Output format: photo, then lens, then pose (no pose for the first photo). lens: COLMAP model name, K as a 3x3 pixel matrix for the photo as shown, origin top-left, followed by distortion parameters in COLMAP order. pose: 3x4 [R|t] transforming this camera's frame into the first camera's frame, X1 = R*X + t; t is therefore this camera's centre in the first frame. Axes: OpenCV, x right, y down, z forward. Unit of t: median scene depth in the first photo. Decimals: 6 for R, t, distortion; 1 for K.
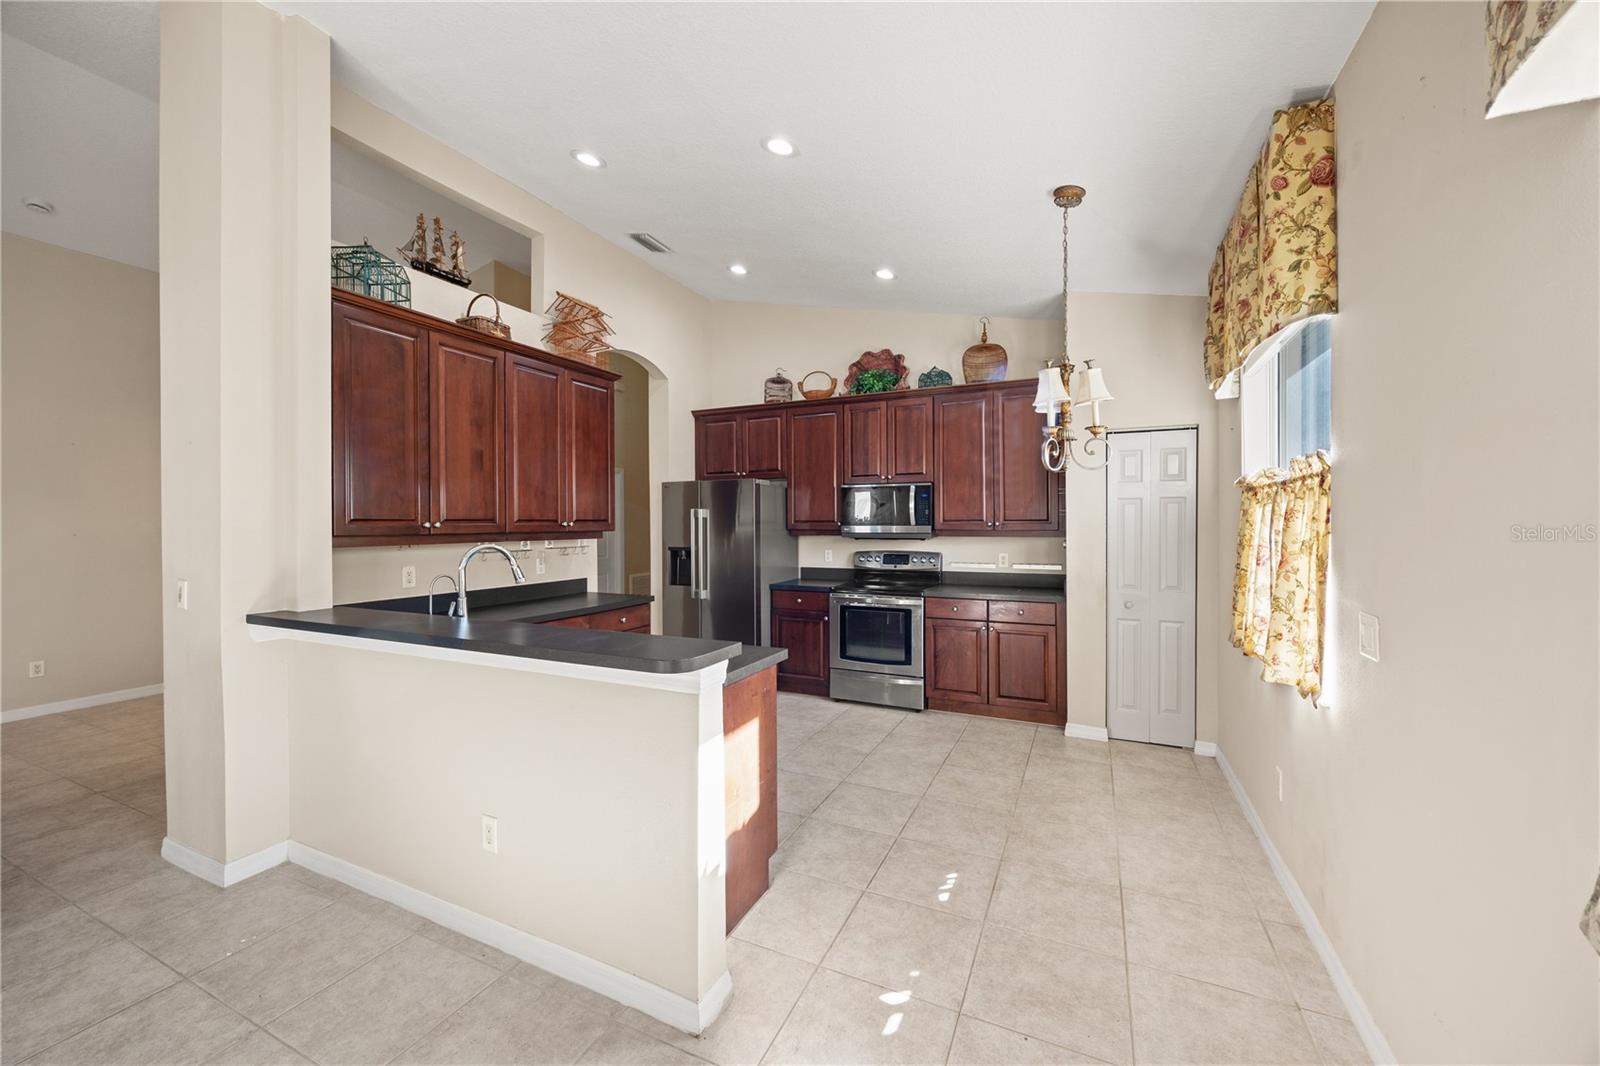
lens RADIAL K [[615.5, 0, 817.8], [0, 615.5, 535.0], [0, 0, 1]] dist [-0.011617, 0.000909]
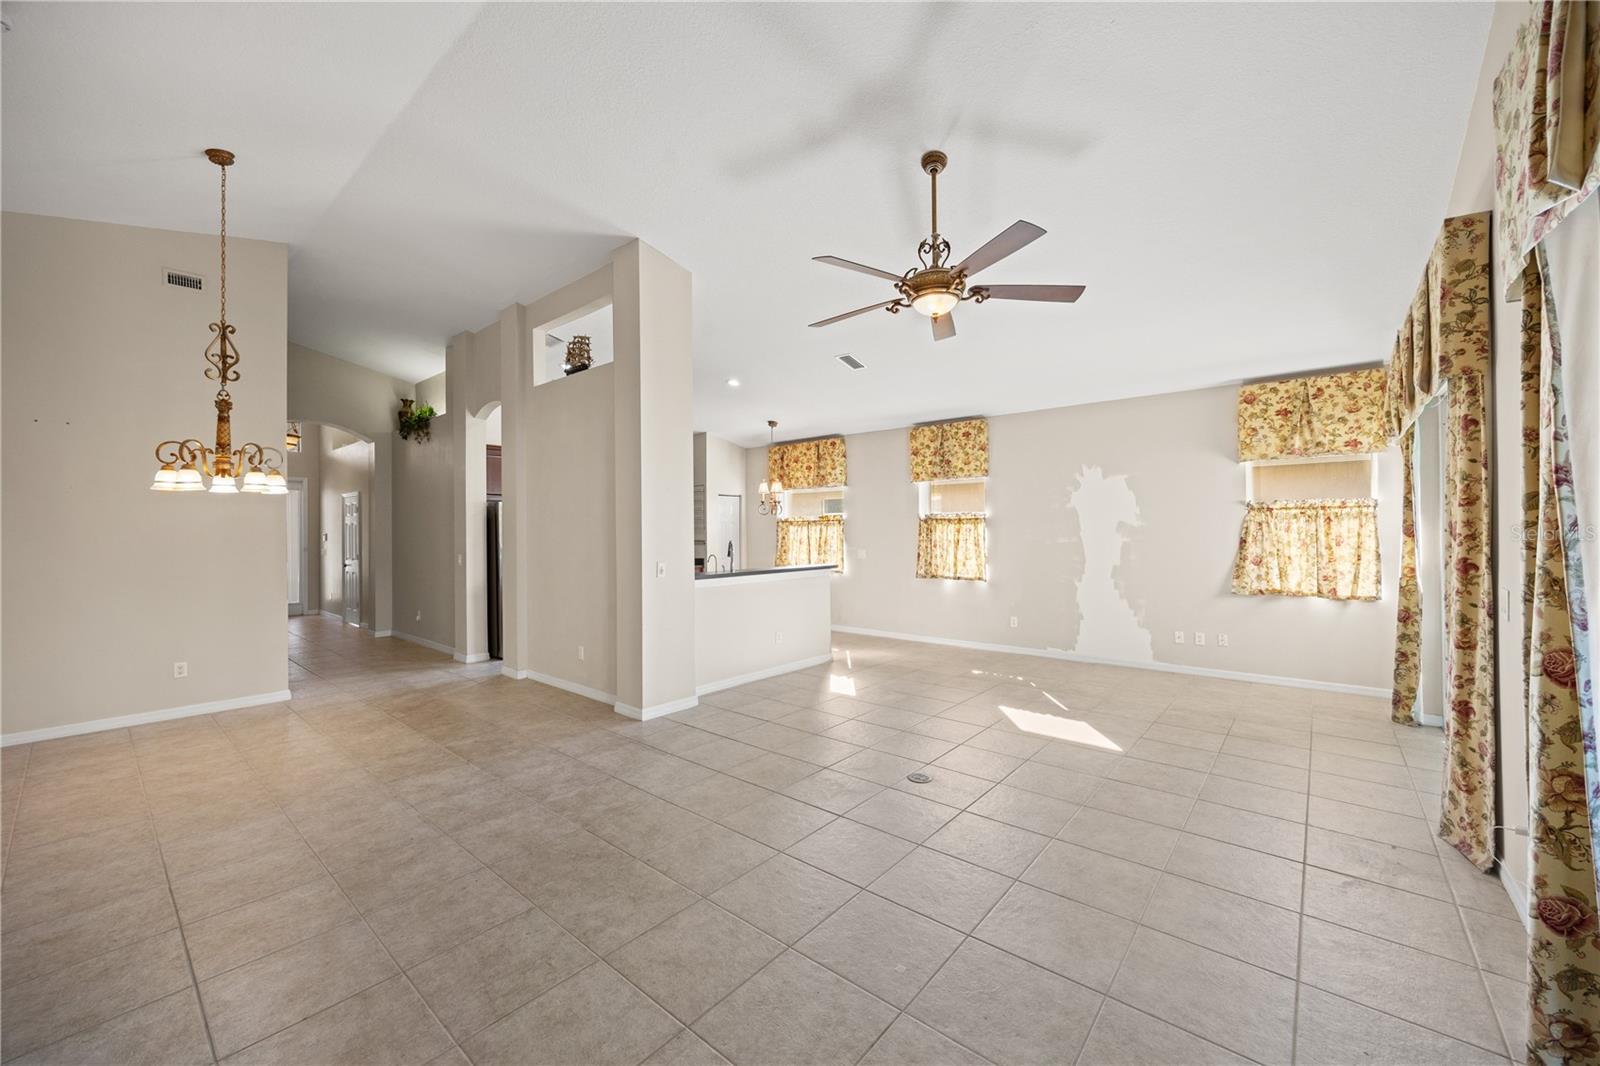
lens RADIAL K [[615.5, 0, 816.0], [0, 615.5, 534.9], [0, 0, 1]] dist [-0.011617, 0.000909]
pose [[0.260966, 0.000439, 0.965348, -1.585547], [0.023438, 0.999702, -0.006791, 0.007008], [-0.965064, 0.024398, 0.260878, 0.018981]]
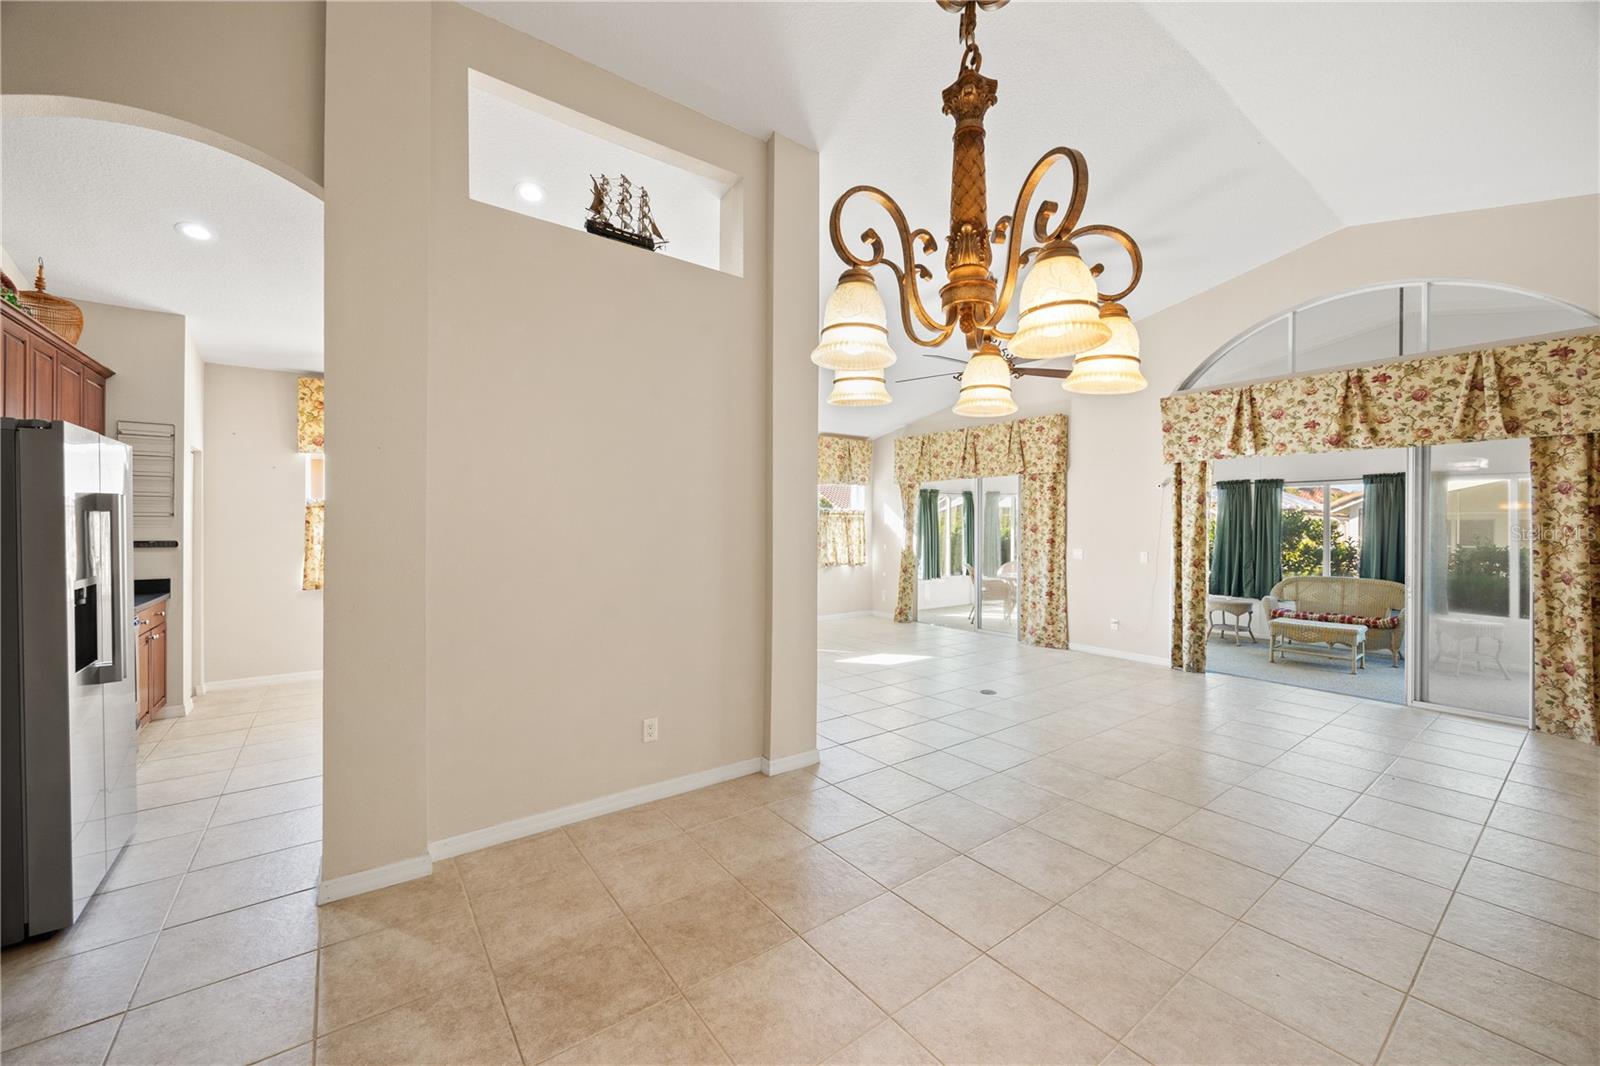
lens RADIAL K [[615.5, 0, 778.0], [0, 615.5, 531.0], [0, 0, 1]] dist [-0.011617, 0.000909]
pose [[-0.864723, 0.001097, 0.502247, -1.023227], [0.016045, 0.999548, 0.025440, -0.030586], [-0.501992, 0.030057, -0.864350, 1.349673]]
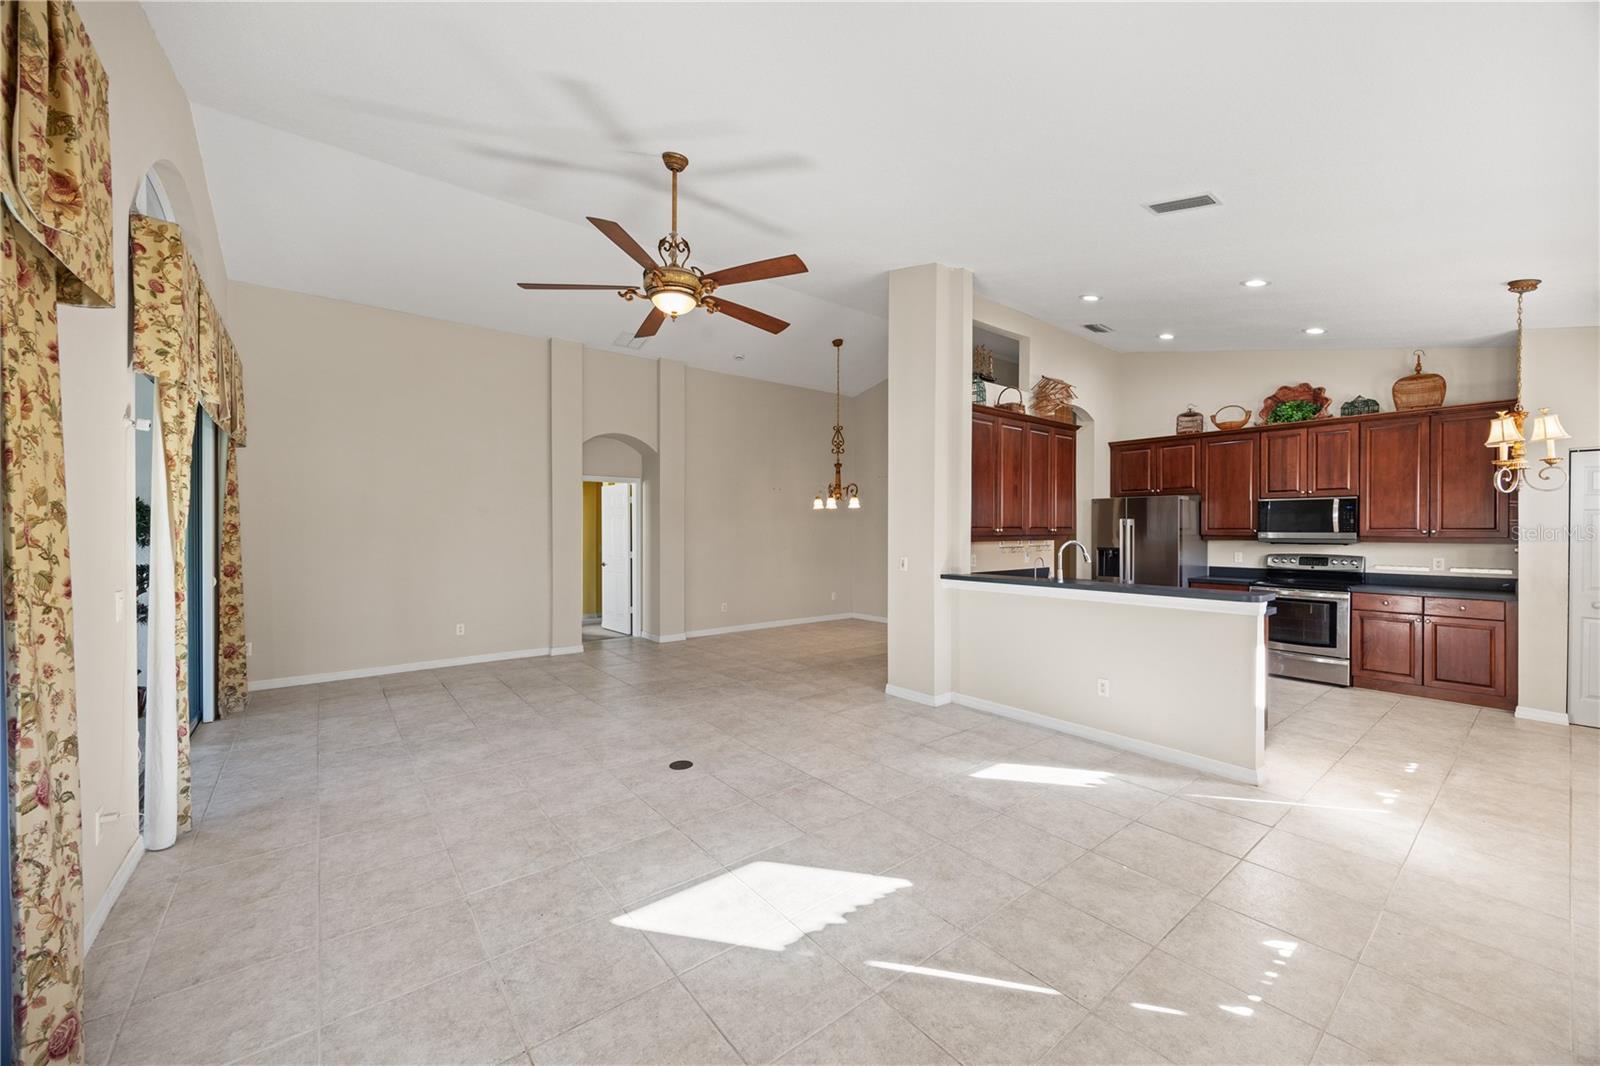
lens RADIAL K [[615.5, 0, 794.2], [0, 615.5, 537.9], [0, 0, 1]] dist [-0.011617, 0.000909]
pose [[0.882975, 0.010231, -0.469308, -0.233101], [-0.012950, 0.999913, -0.002567, 0.012160], [0.469241, 0.008344, 0.883031, -0.572507]]
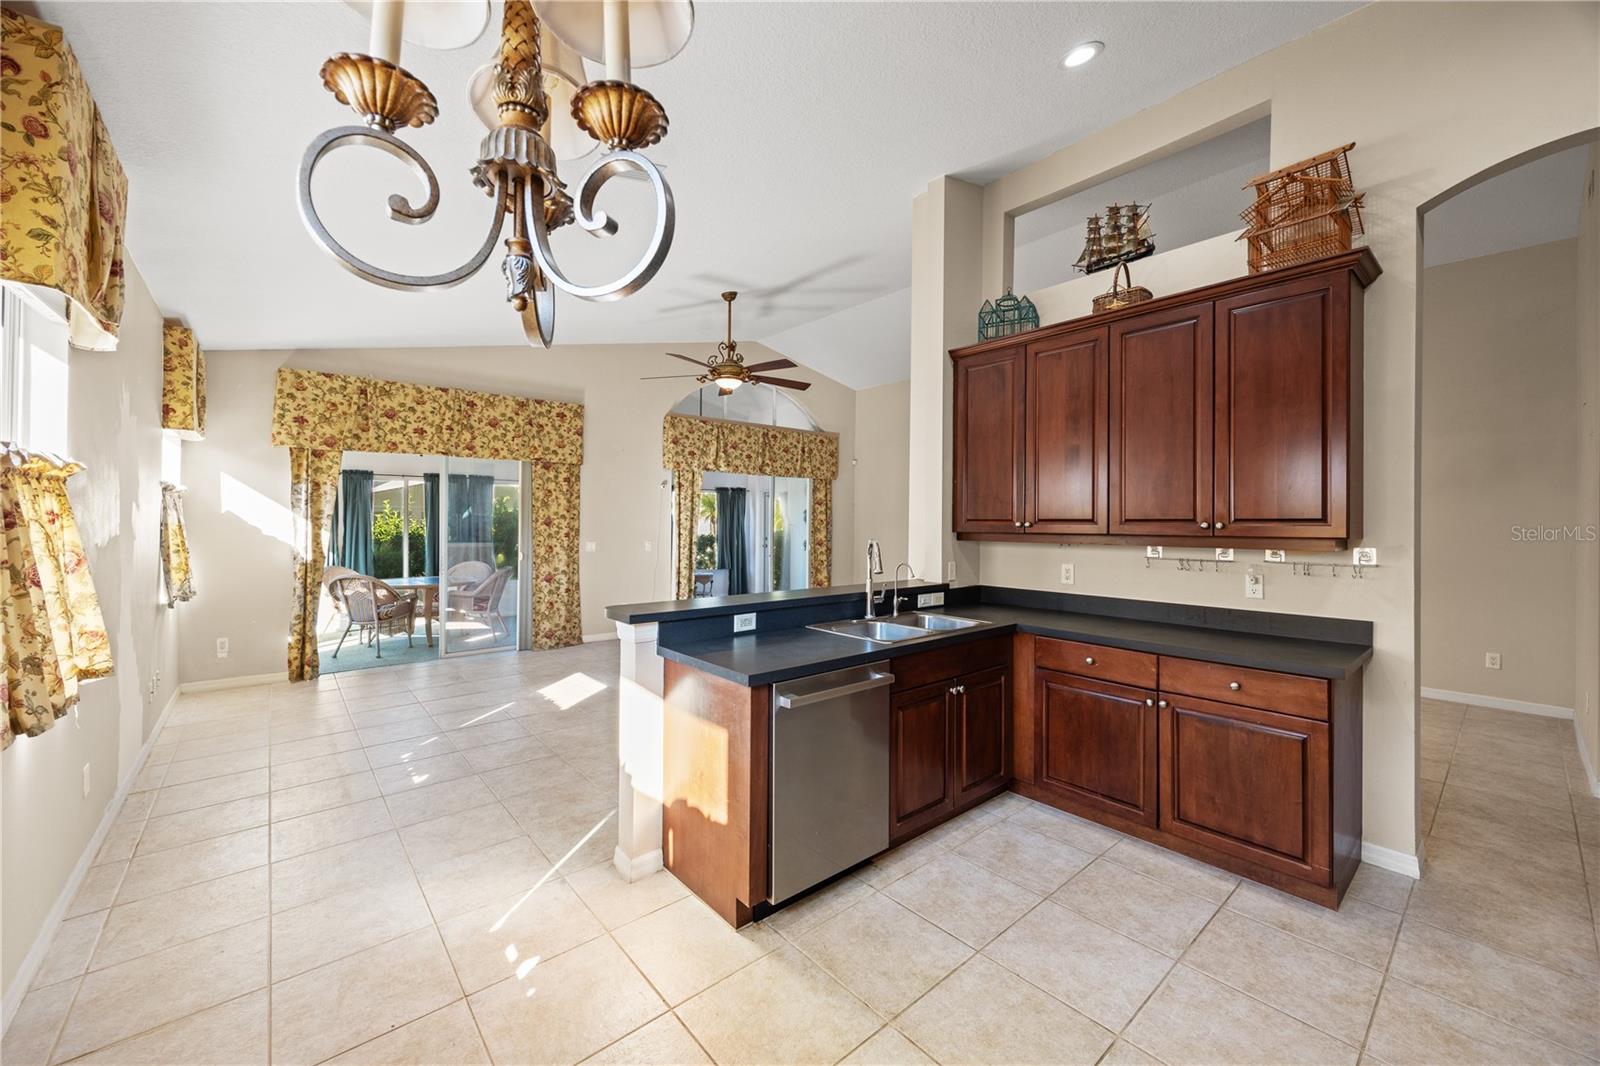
lens RADIAL K [[615.5, 0, 792.6], [0, 615.5, 520.7], [0, 0, 1]] dist [-0.011617, 0.000909]
pose [[-0.433912, 0.003872, -0.900947, 0.359171], [-0.020500, 0.999689, 0.014169, -0.020544], [0.900722, 0.024617, -0.433698, 0.753854]]
